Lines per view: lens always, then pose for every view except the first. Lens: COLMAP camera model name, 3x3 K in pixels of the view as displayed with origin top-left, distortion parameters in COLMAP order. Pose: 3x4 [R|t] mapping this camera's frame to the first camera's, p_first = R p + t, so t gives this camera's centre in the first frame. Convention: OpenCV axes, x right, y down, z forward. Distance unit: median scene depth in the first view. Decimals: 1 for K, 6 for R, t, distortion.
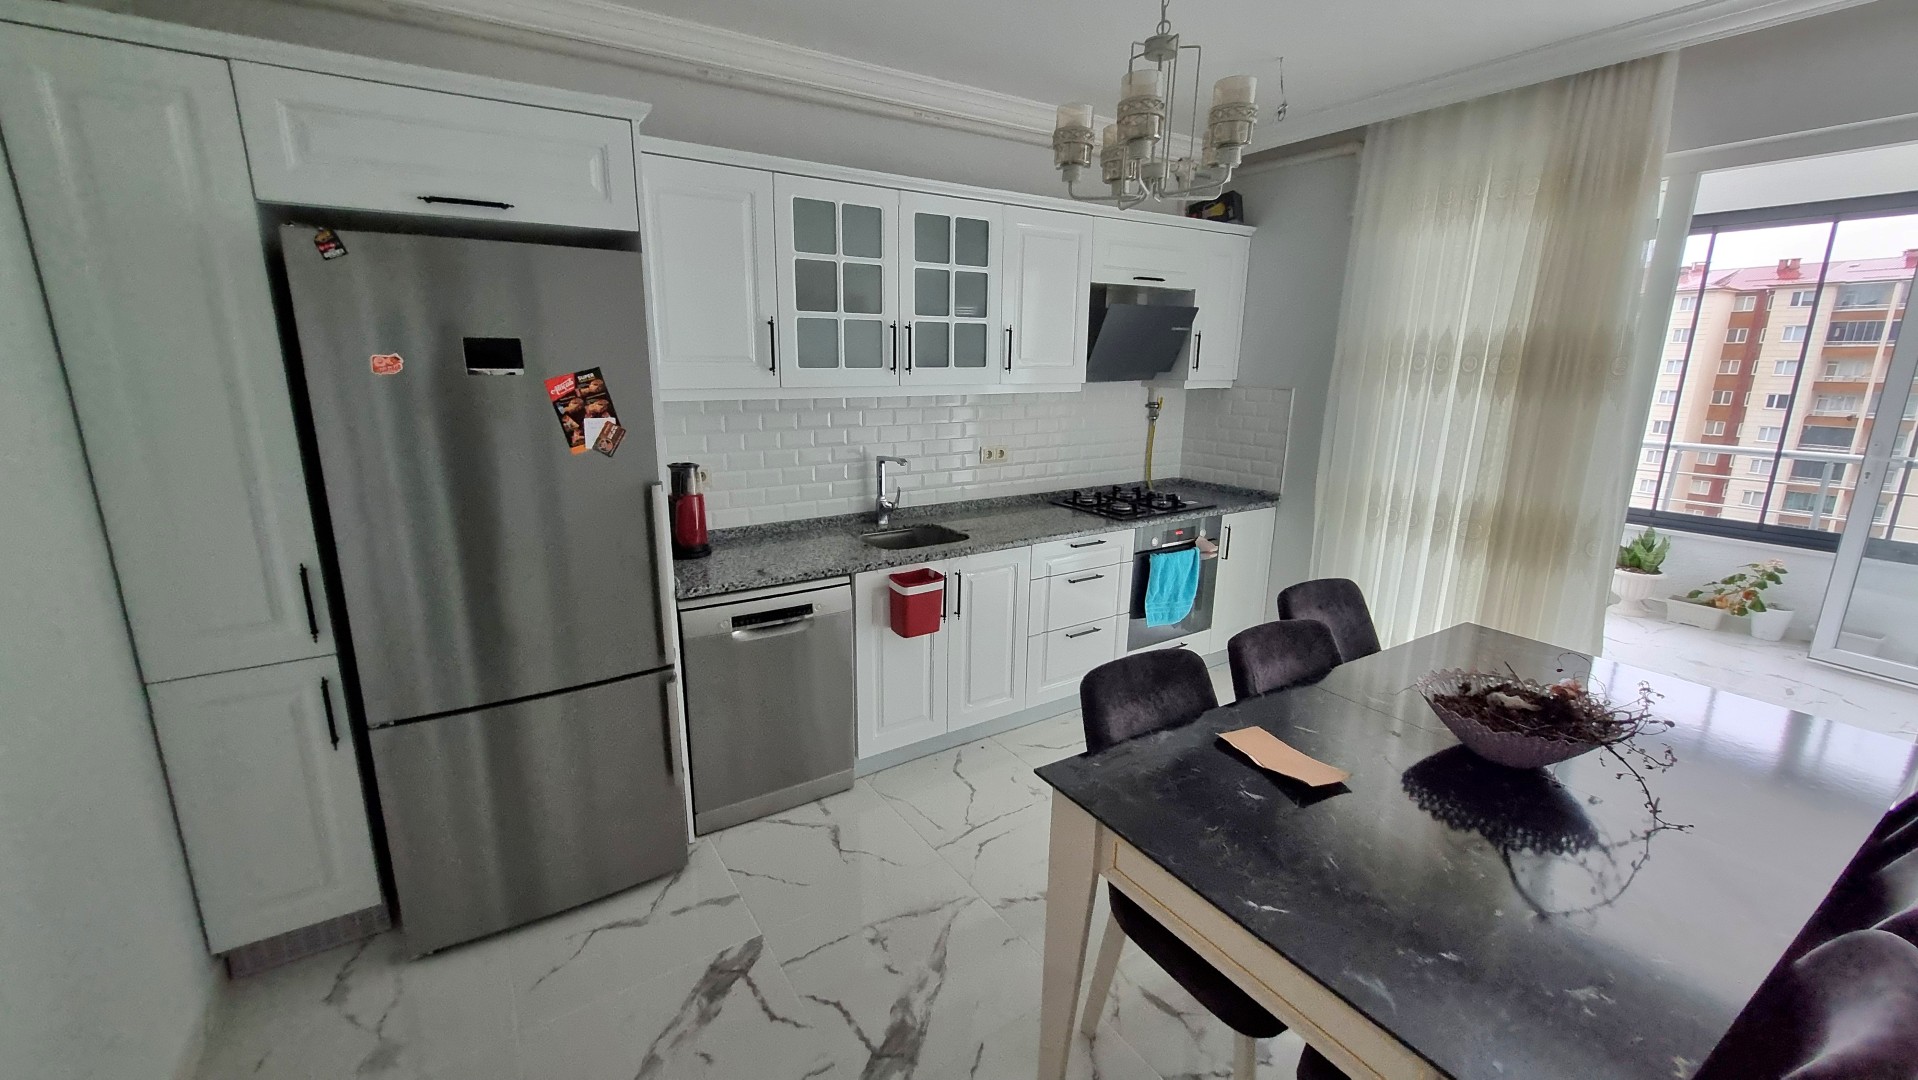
lens RADIAL K [[745.0, 0, 955.1], [0, 745.0, 533.4], [0, 0, 1]] dist [0.002275, -0.000004]
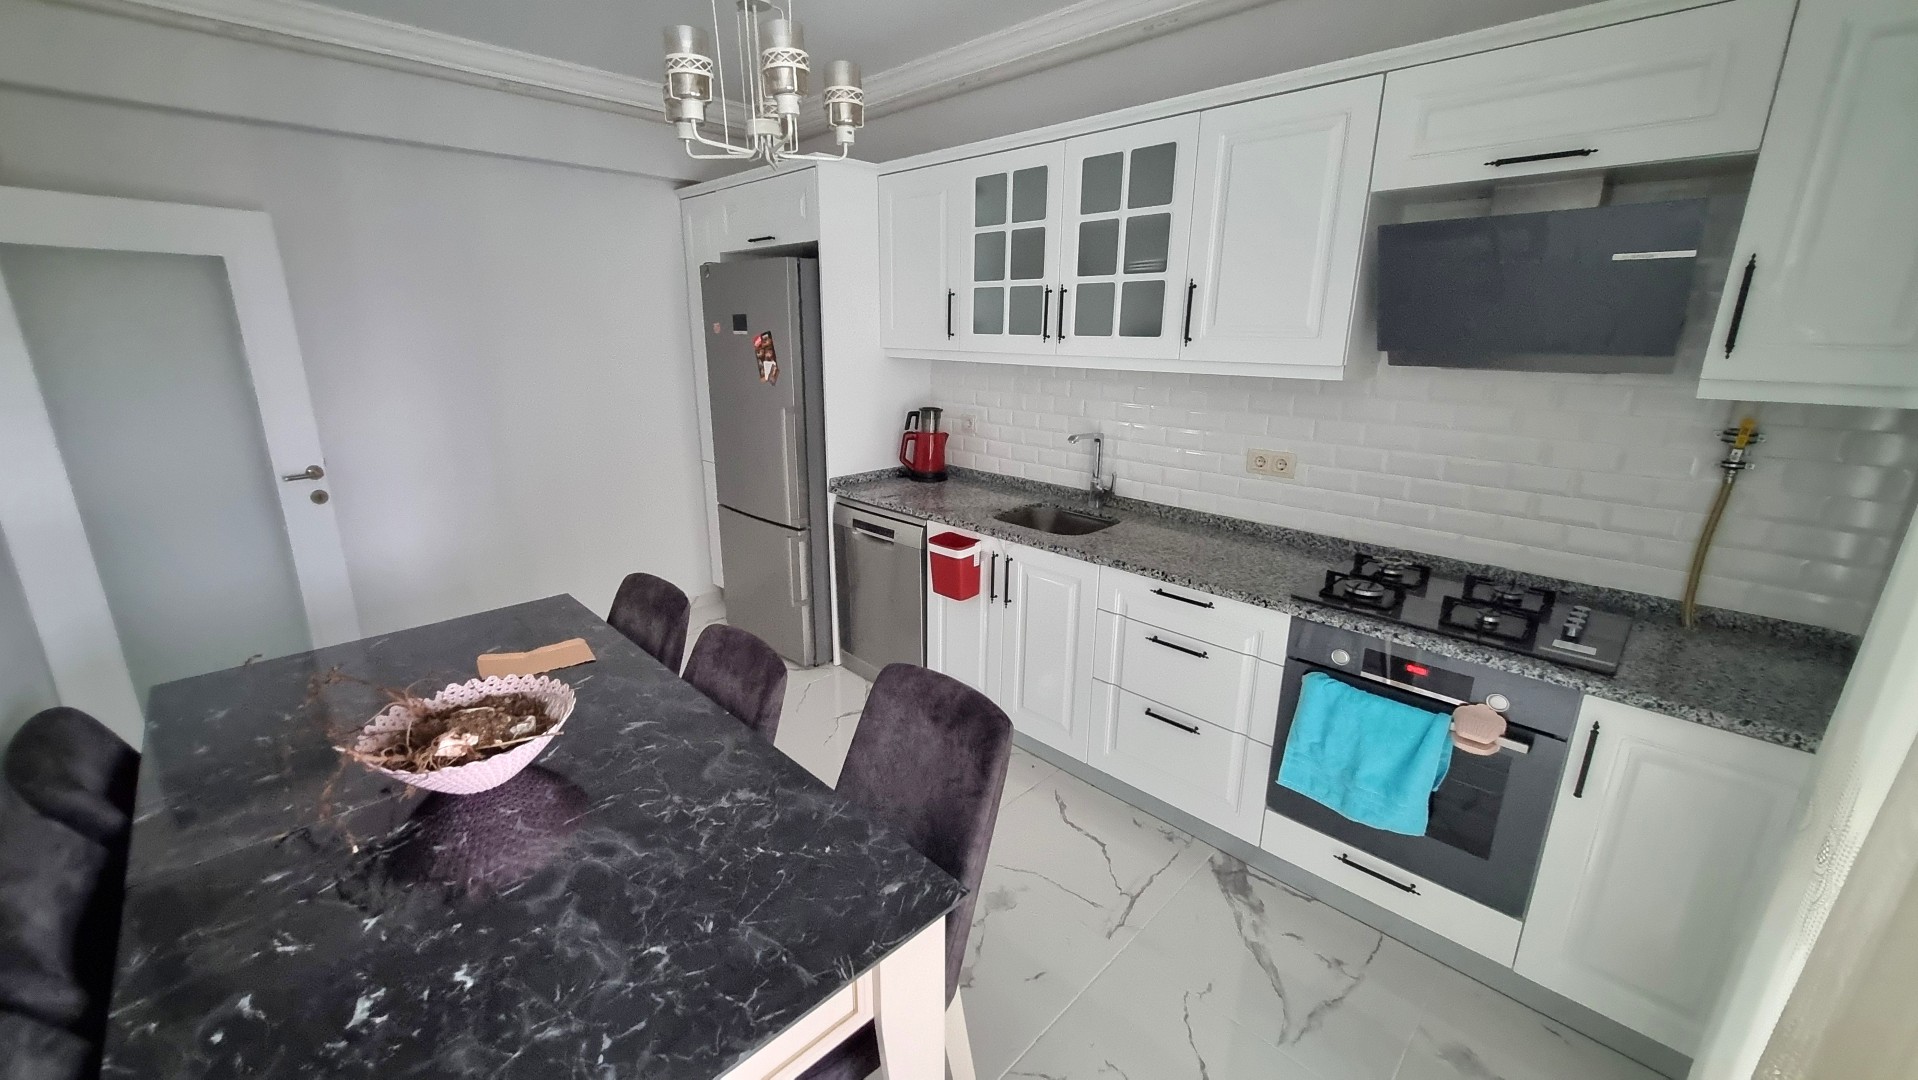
lens RADIAL K [[745.0, 0, 959.9], [0, 745.0, 540.6], [0, 0, 1]] dist [0.002275, -0.000004]
pose [[0.226101, 0.268855, -0.936267, 0.881499], [-0.225284, 0.949531, 0.218260, -0.162075], [0.947695, 0.161577, 0.275259, 0.700938]]
